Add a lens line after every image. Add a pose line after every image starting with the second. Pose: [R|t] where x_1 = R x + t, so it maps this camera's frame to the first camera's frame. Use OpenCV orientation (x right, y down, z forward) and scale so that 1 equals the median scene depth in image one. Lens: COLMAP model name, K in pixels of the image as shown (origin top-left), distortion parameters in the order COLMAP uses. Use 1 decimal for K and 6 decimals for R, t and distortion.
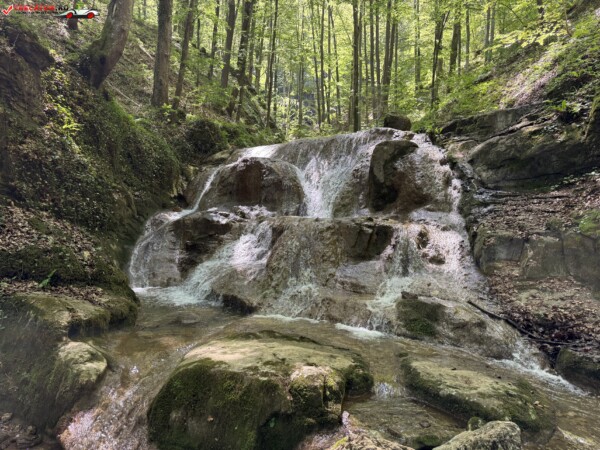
lens RADIAL K [[418.3, 0, 300.6], [0, 418.3, 225.5], [0, 0, 1]] dist [0.064724, -0.073121]
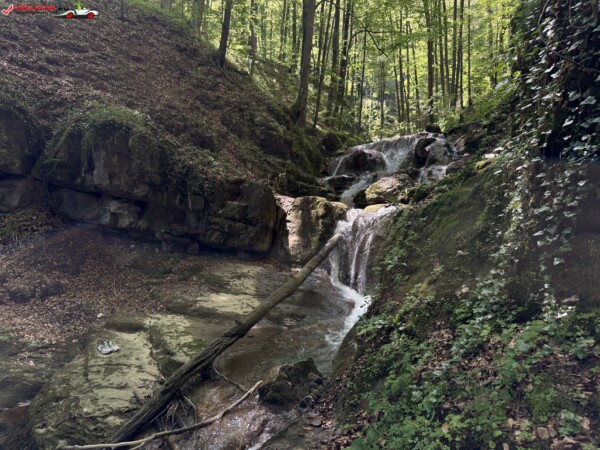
lens RADIAL K [[418.3, 0, 292.8], [0, 418.3, 226.7], [0, 0, 1]] dist [0.064724, -0.073121]
pose [[0.976980, -0.020074, -0.212386, -0.006038], [0.020538, 0.999789, -0.000017, 0.191160], [0.212342, -0.004345, 0.977186, -1.007235]]
